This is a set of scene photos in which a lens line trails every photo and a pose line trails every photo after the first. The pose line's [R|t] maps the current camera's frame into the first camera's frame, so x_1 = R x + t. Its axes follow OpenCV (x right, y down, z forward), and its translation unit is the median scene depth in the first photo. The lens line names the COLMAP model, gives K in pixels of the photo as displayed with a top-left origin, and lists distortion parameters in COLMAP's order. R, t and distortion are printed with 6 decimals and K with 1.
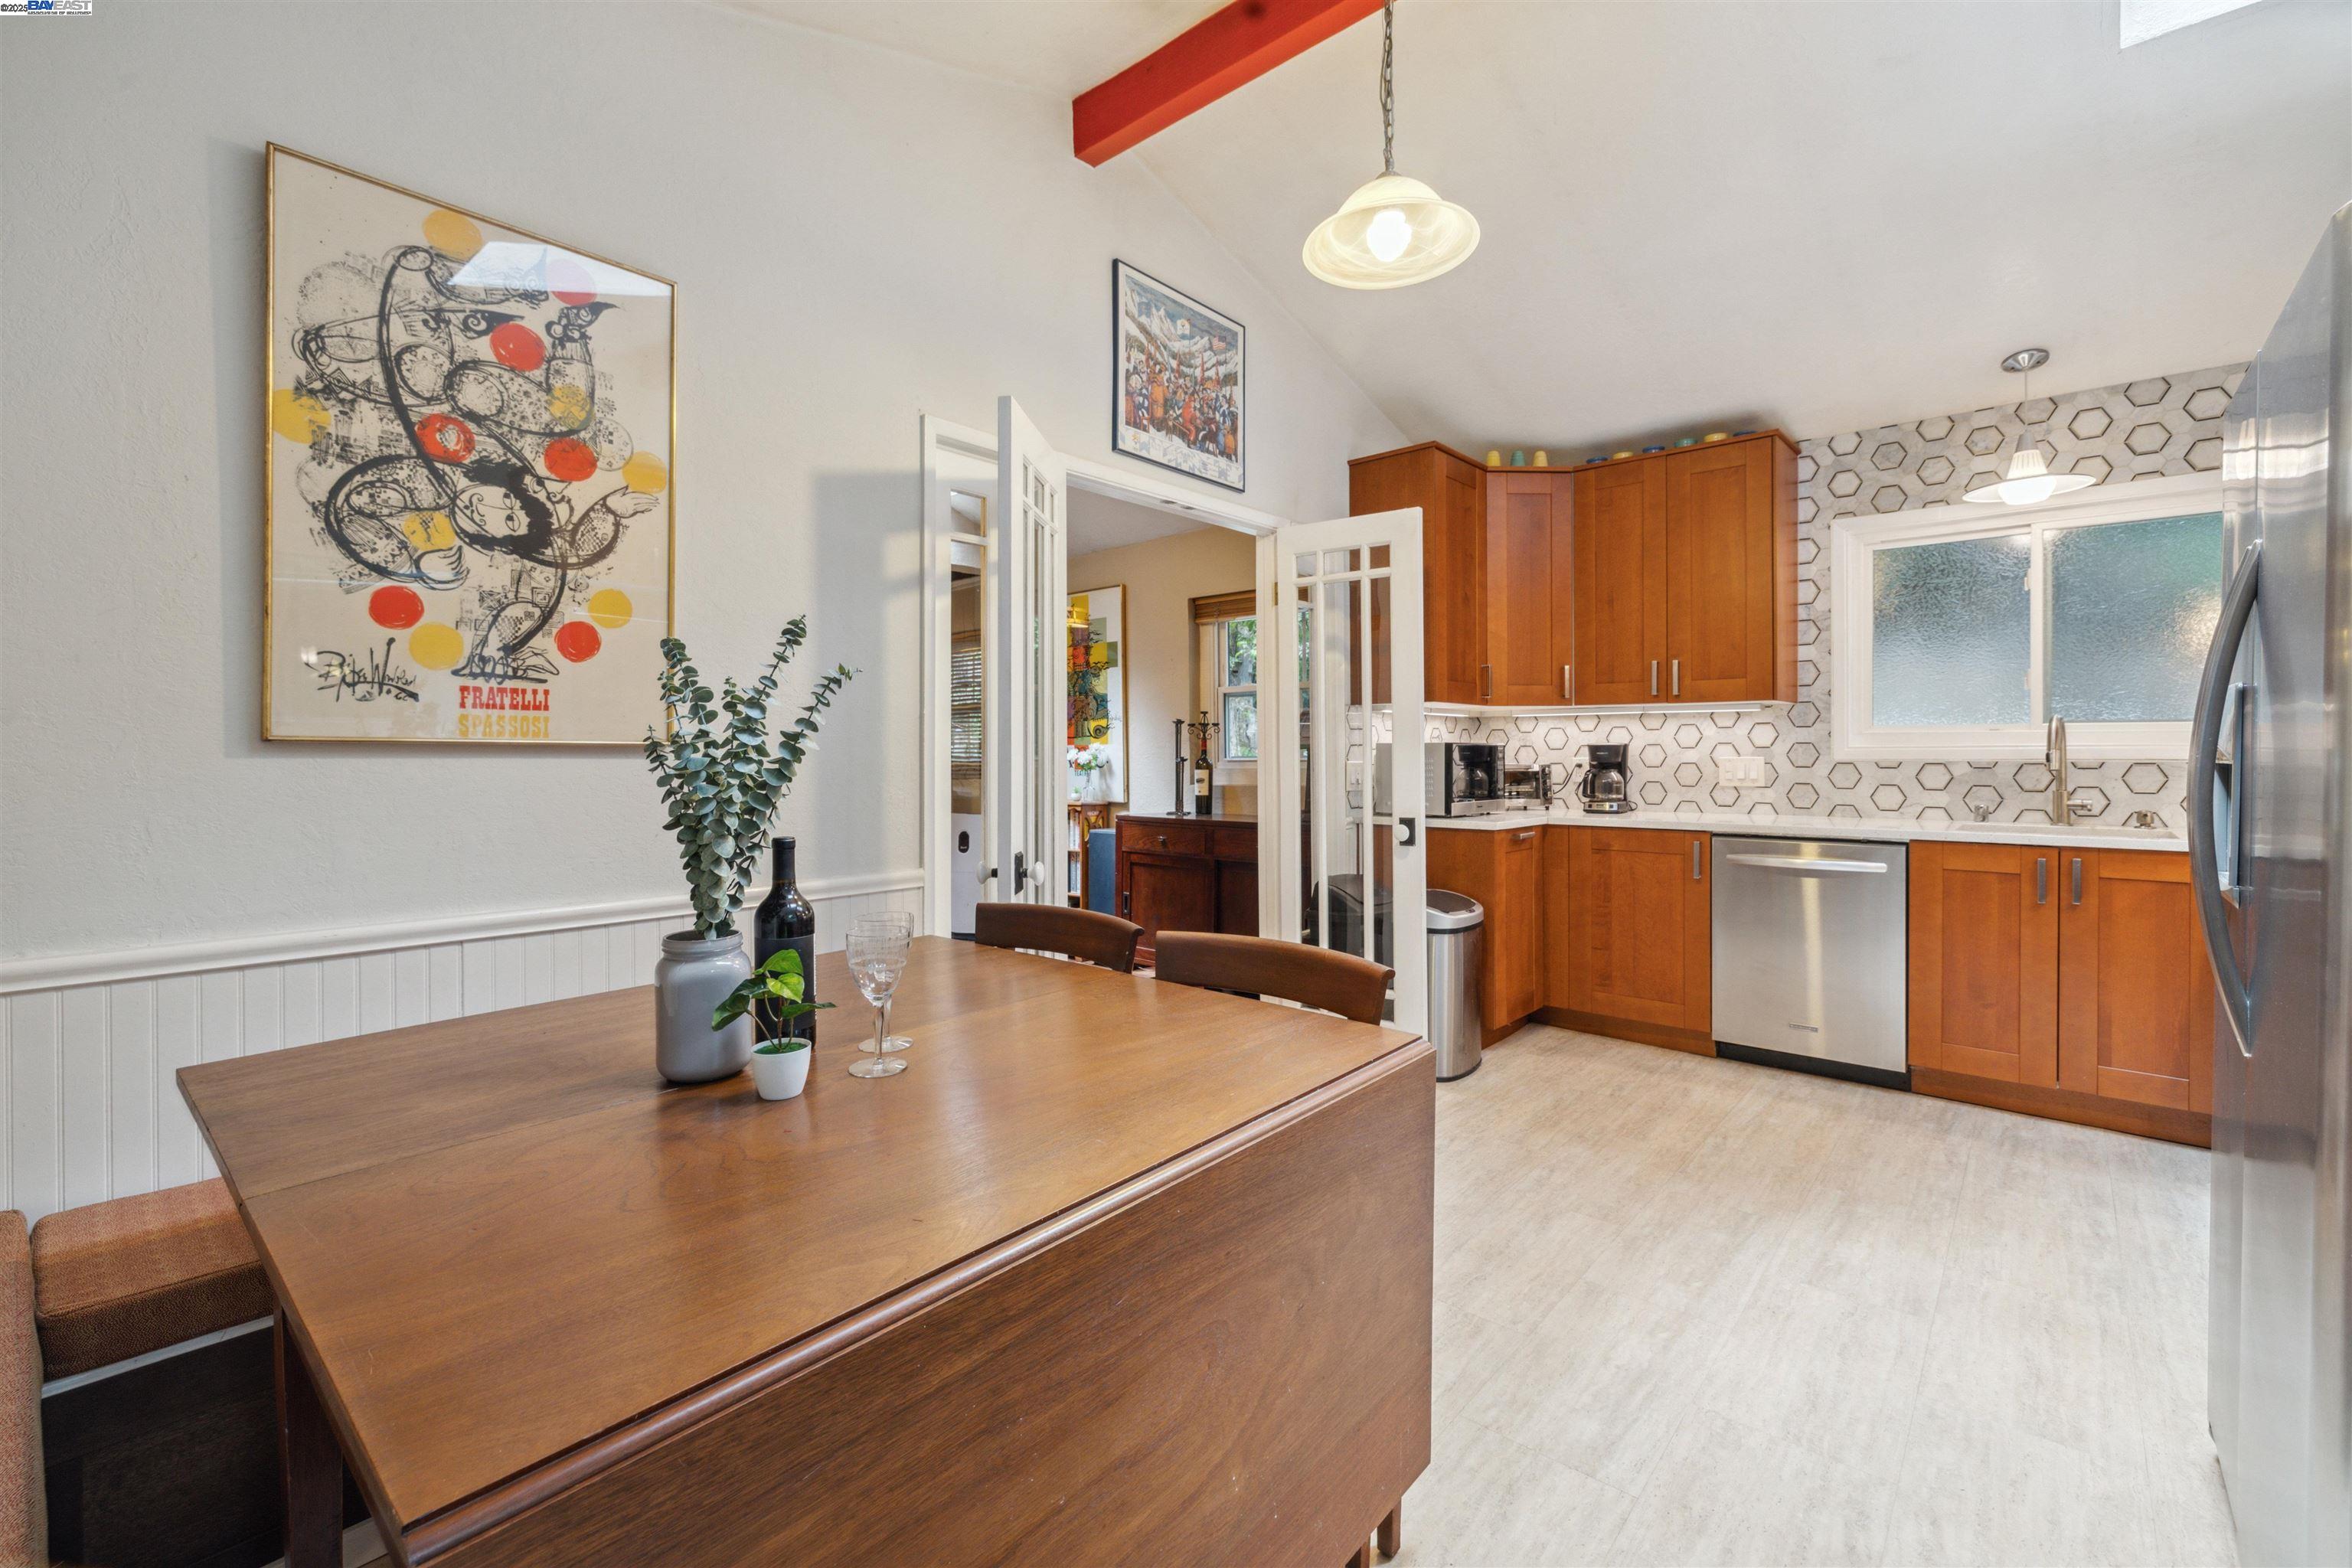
lens RADIAL K [[1024.8, 0, 1158.8], [0, 1024.8, 746.1], [0, 0, 1]] dist [-0.001844, -0.000730]
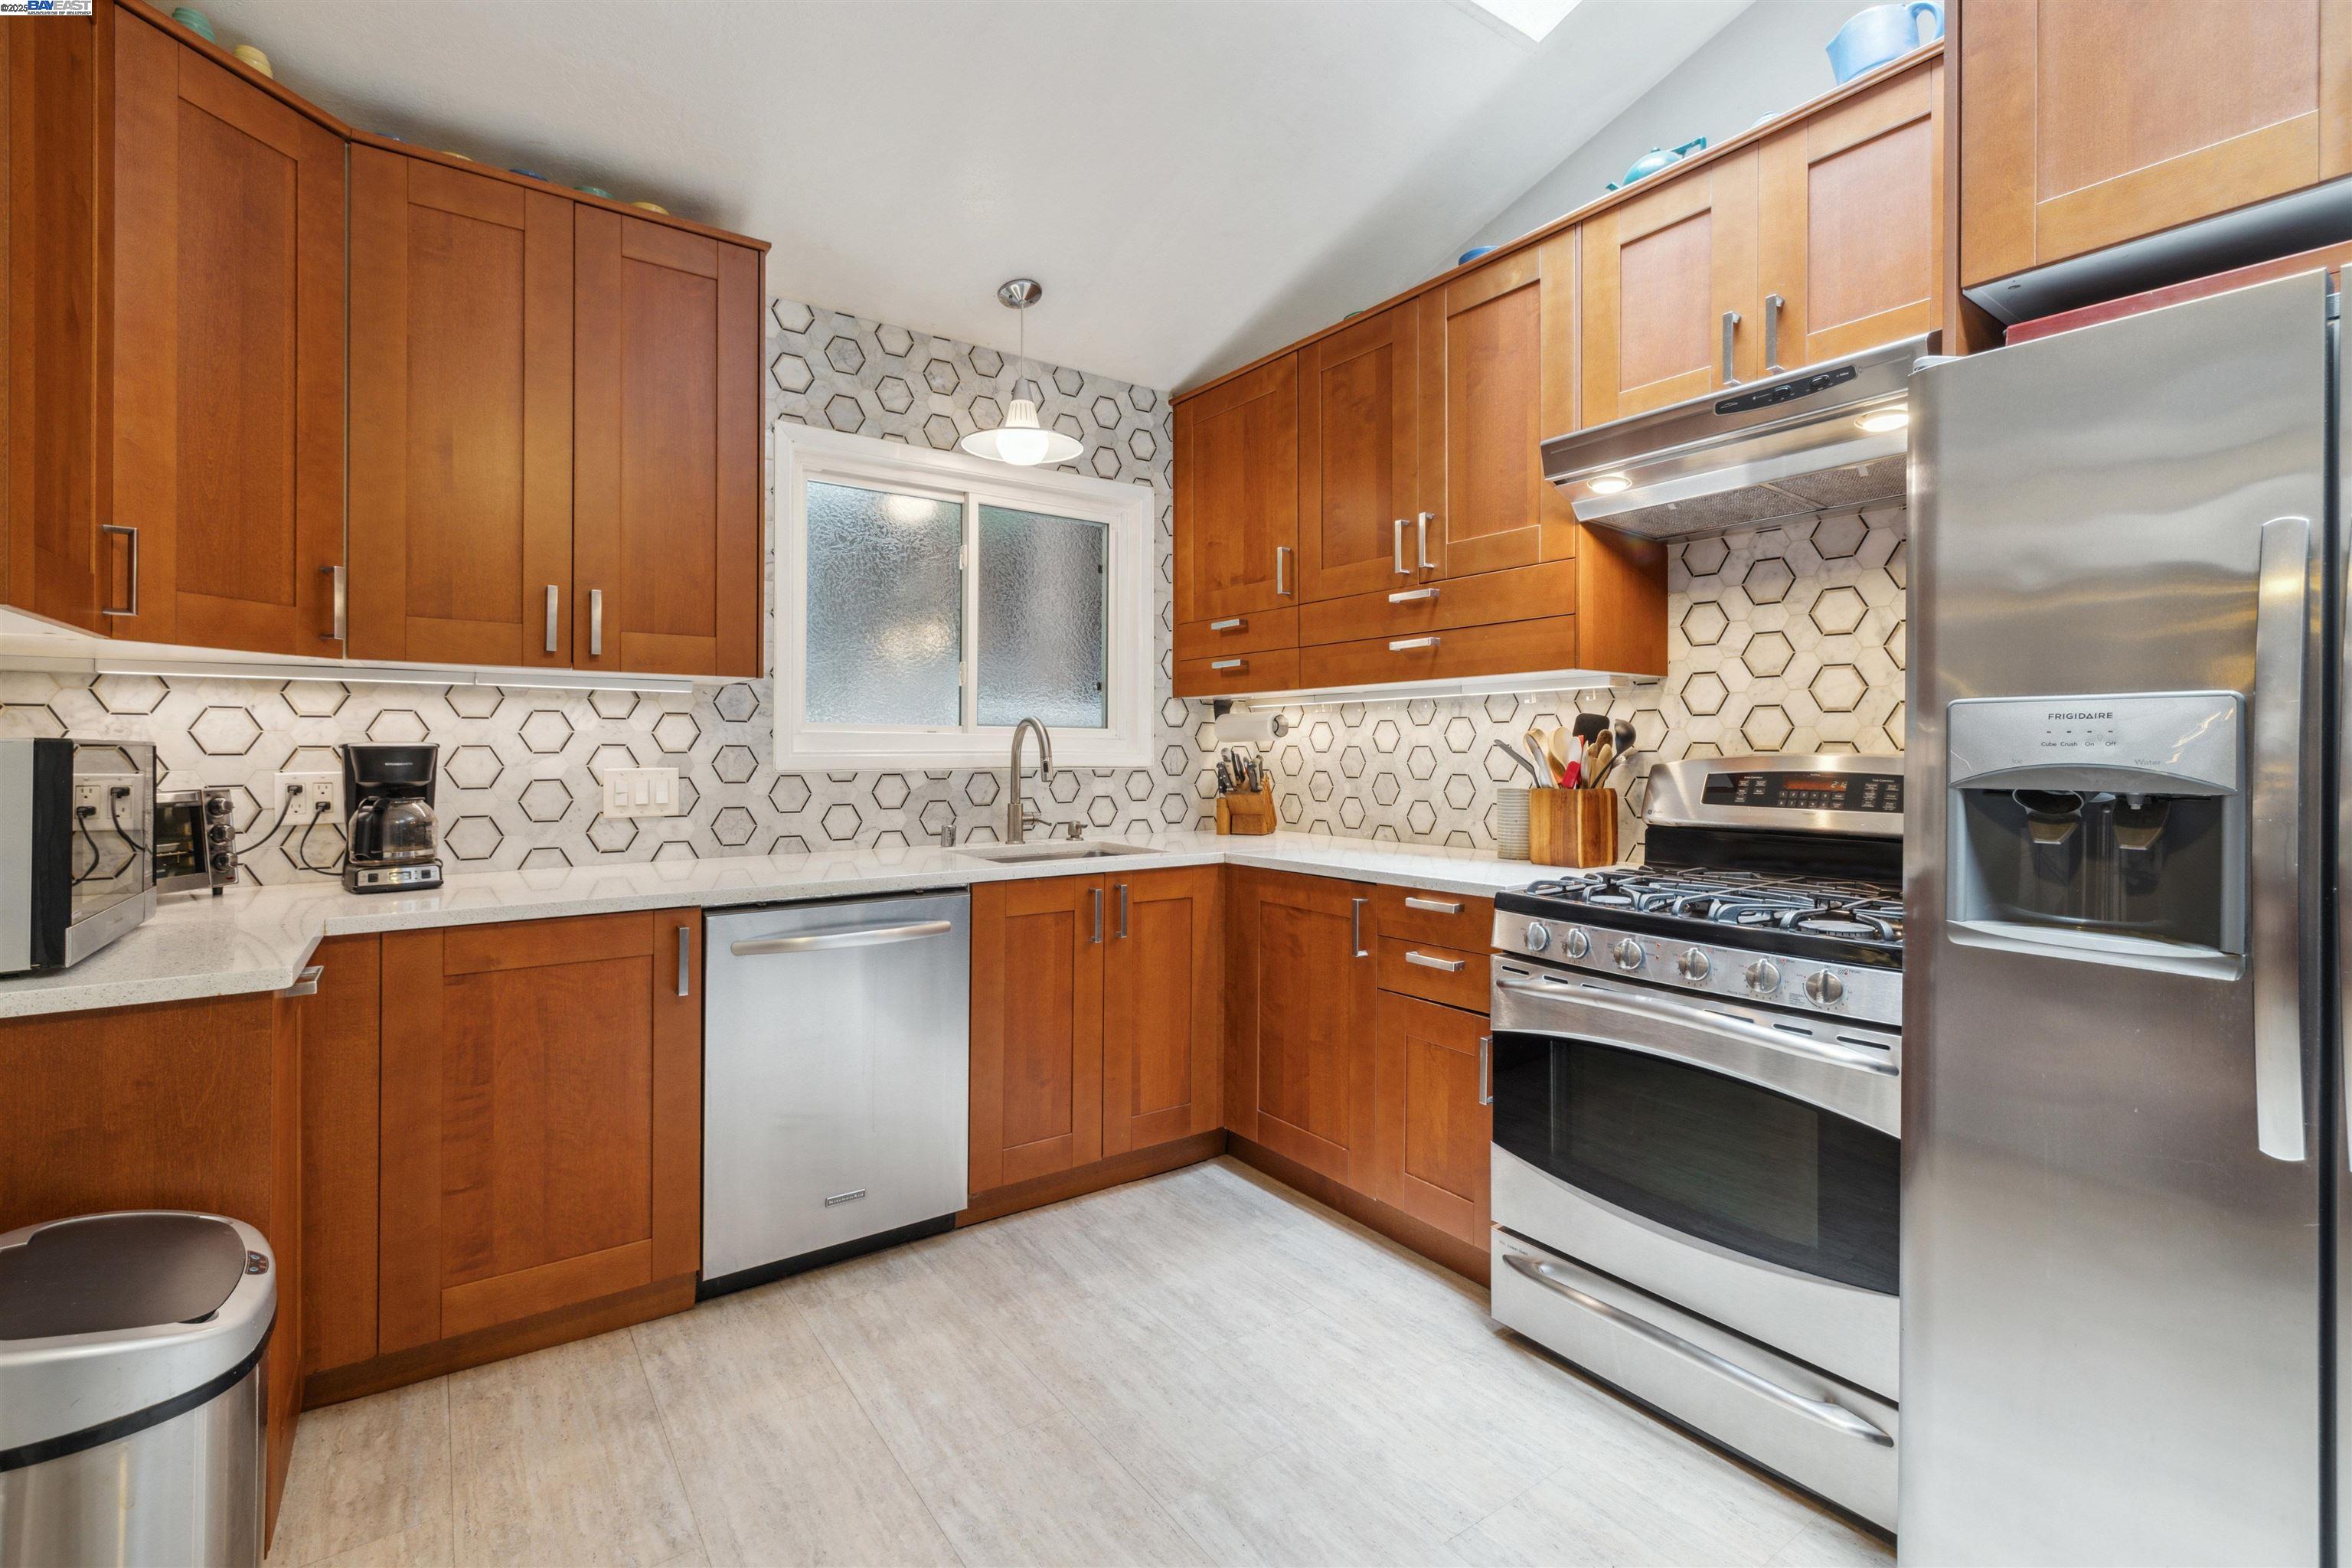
lens RADIAL K [[1024.8, 0, 1168.0], [0, 1024.8, 744.2], [0, 0, 1]] dist [-0.001844, -0.000730]
pose [[0.210608, 0.008130, 0.977537, 0.051087], [-0.007995, 0.999946, -0.006594, -0.002158], [-0.977538, -0.006427, 0.210662, 0.651695]]
